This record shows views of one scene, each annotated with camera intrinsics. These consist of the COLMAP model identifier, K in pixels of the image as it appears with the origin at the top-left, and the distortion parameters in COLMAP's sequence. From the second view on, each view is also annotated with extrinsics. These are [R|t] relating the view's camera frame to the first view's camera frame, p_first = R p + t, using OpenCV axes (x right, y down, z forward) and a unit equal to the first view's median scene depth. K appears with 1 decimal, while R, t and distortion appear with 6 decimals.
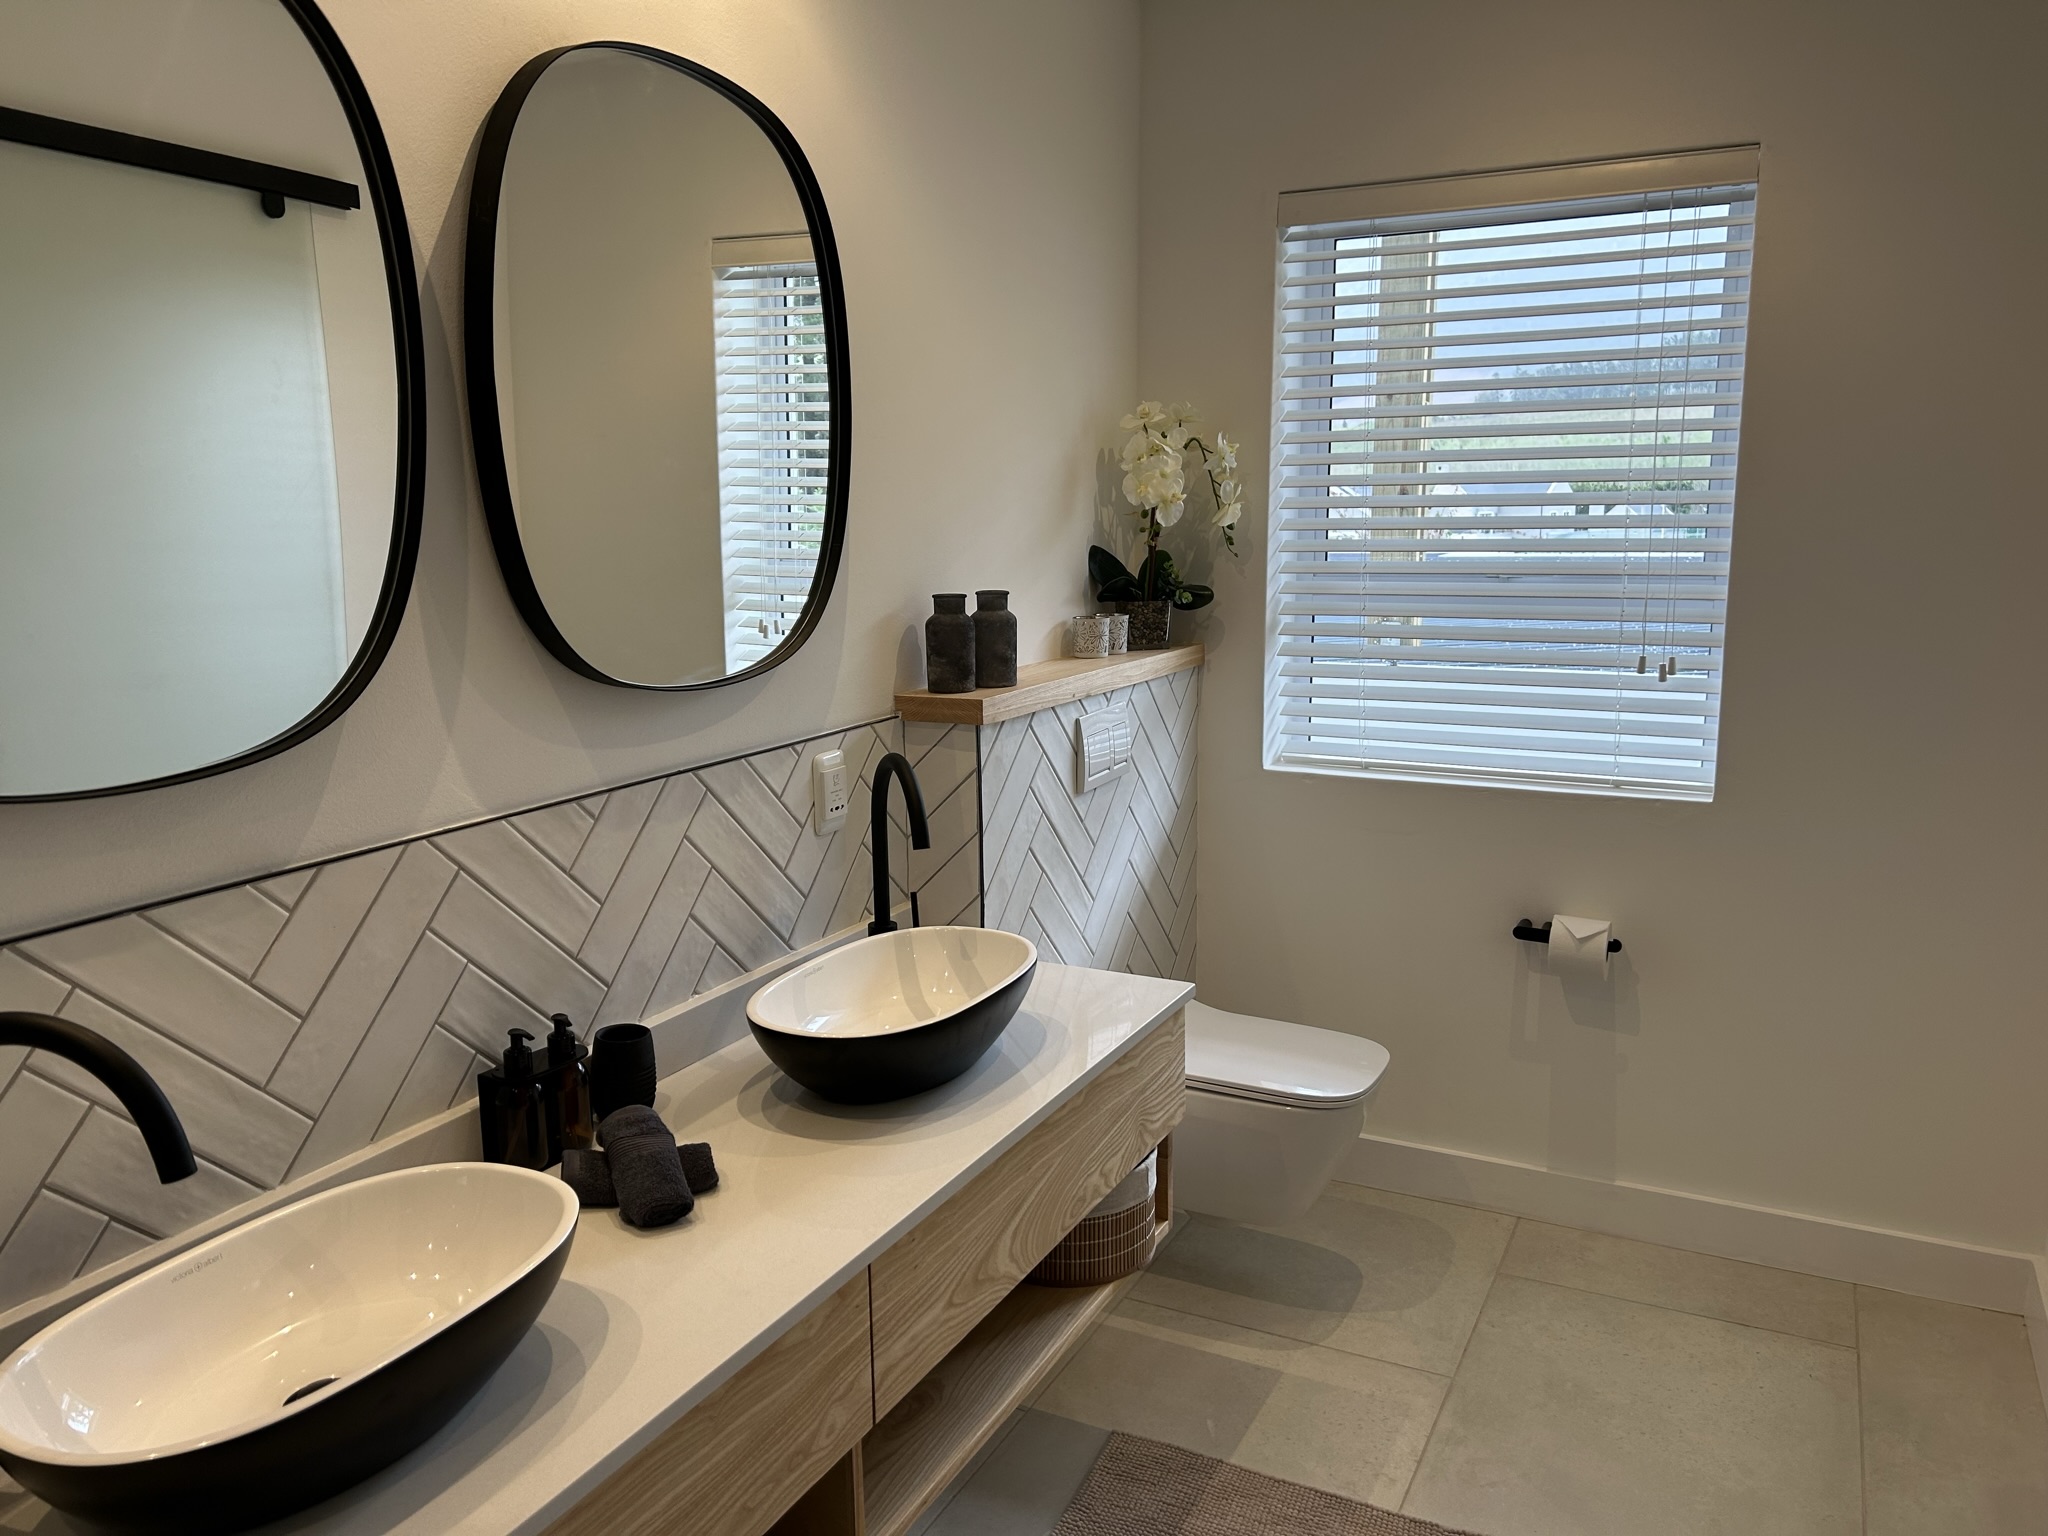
lens RADIAL K [[1511.6, 0, 1012.3], [0, 1511.6, 778.7], [0, 0, 1]] dist [0.052895, -0.072382]
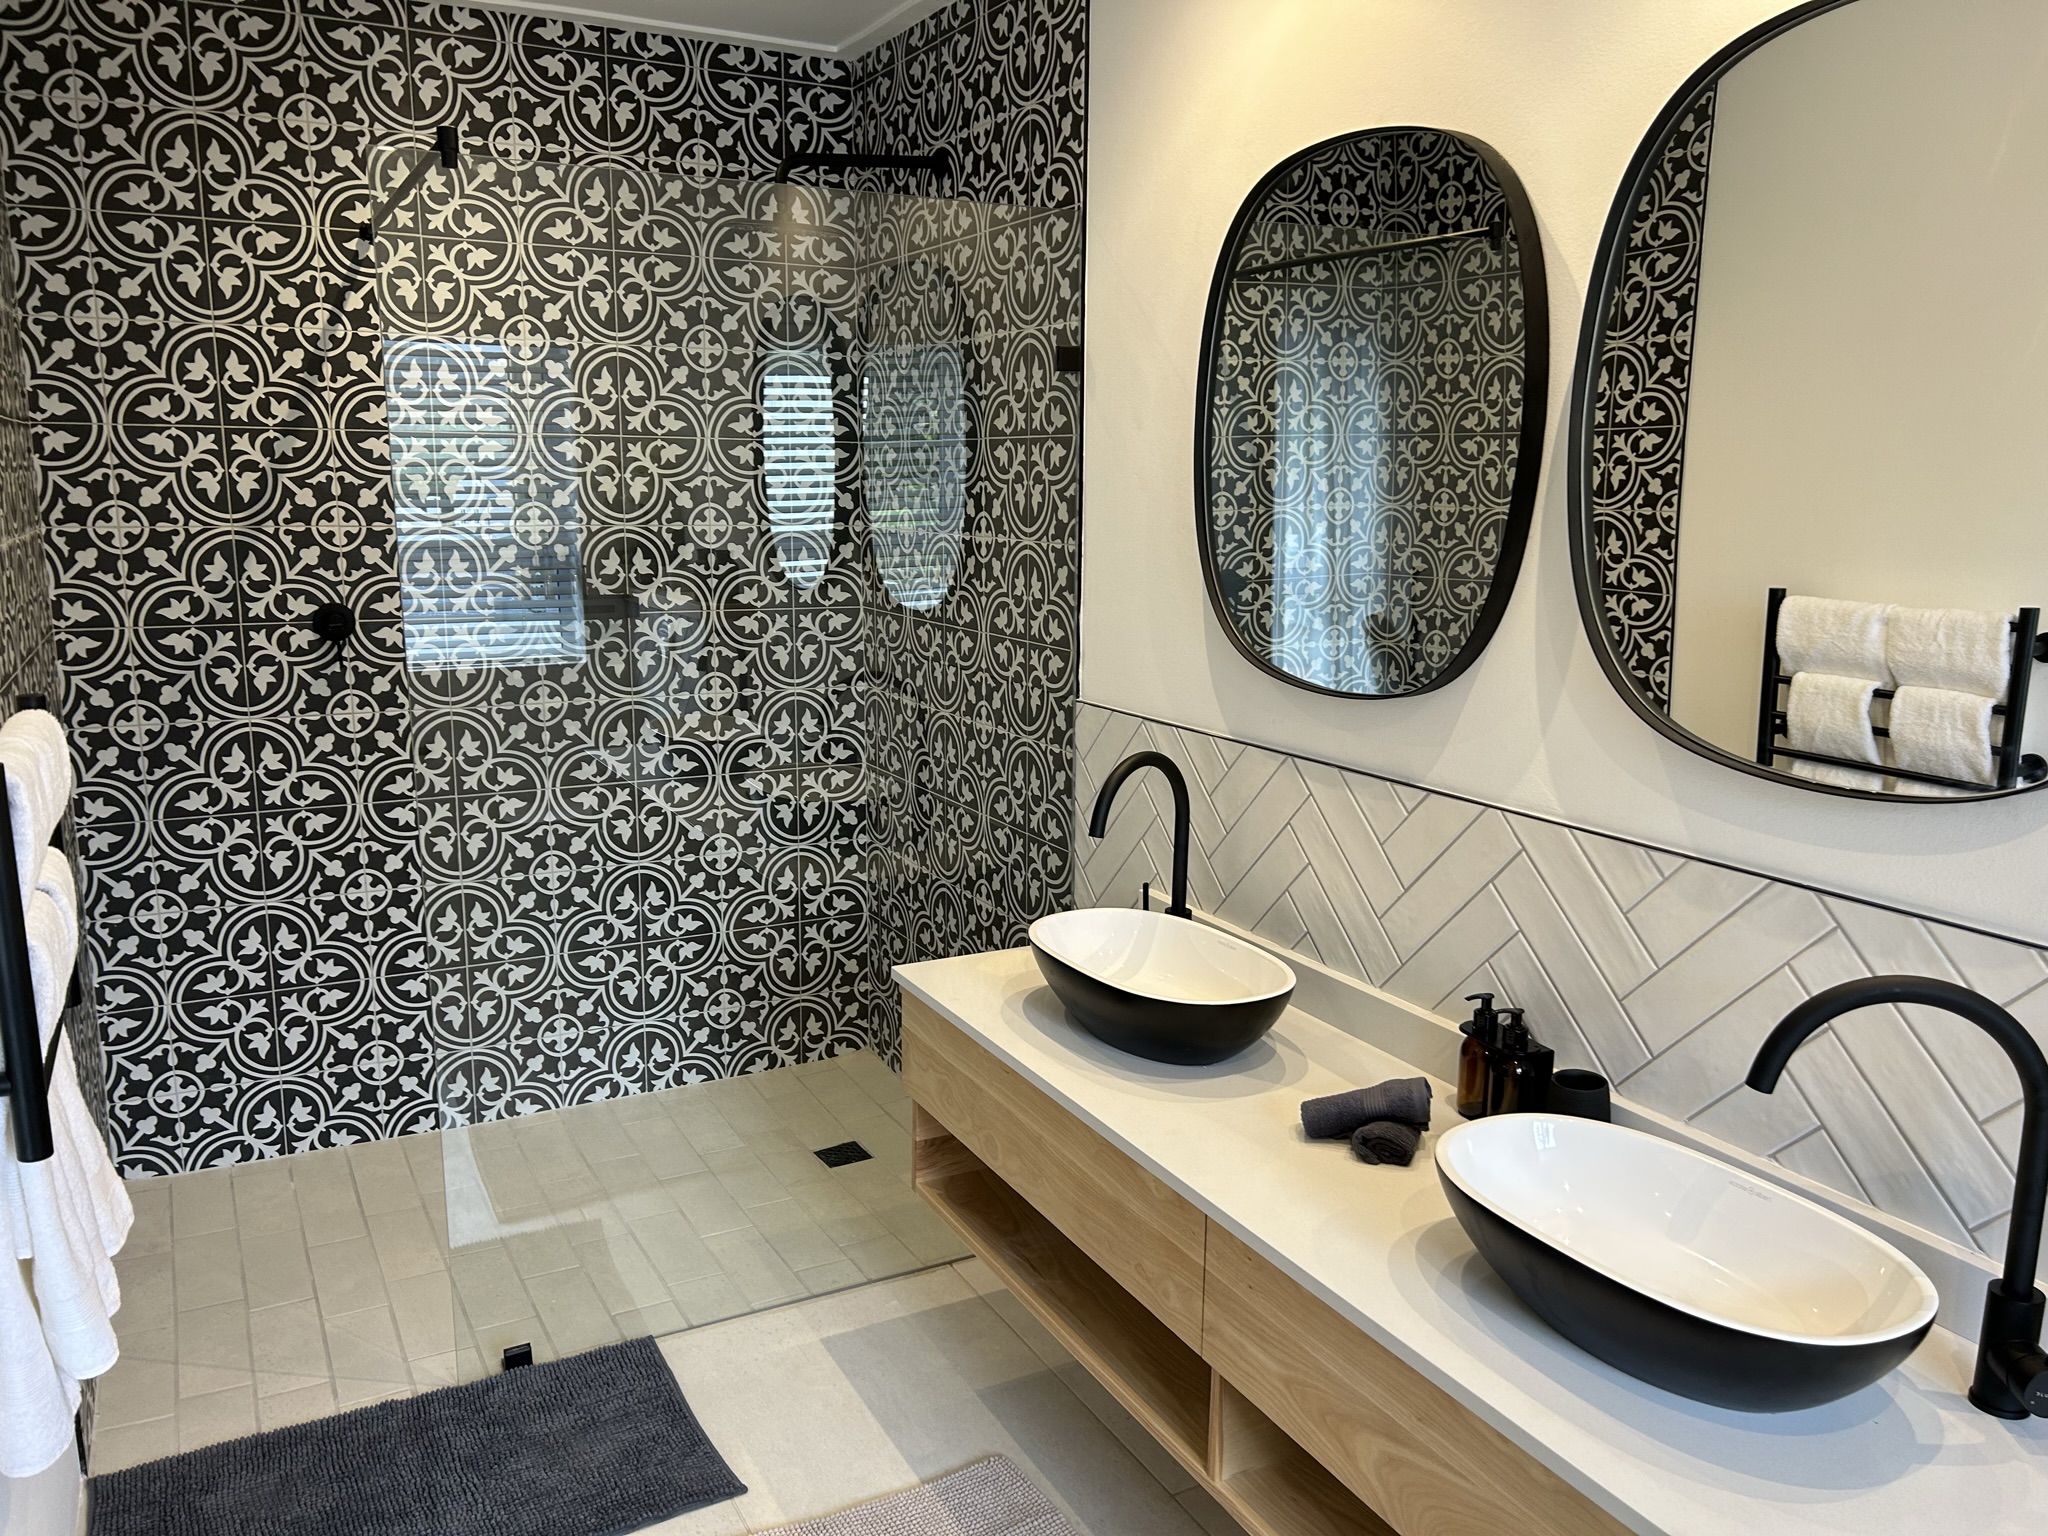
lens RADIAL K [[1511.6, 0, 1012.3], [0, 1511.6, 778.7], [0, 0, 1]] dist [0.052895, -0.072382]
pose [[-0.562813, 0.181660, -0.806376, 0.790025], [-0.144175, 0.939023, 0.312170, -0.300576], [0.813914, 0.291952, -0.502303, 1.266998]]
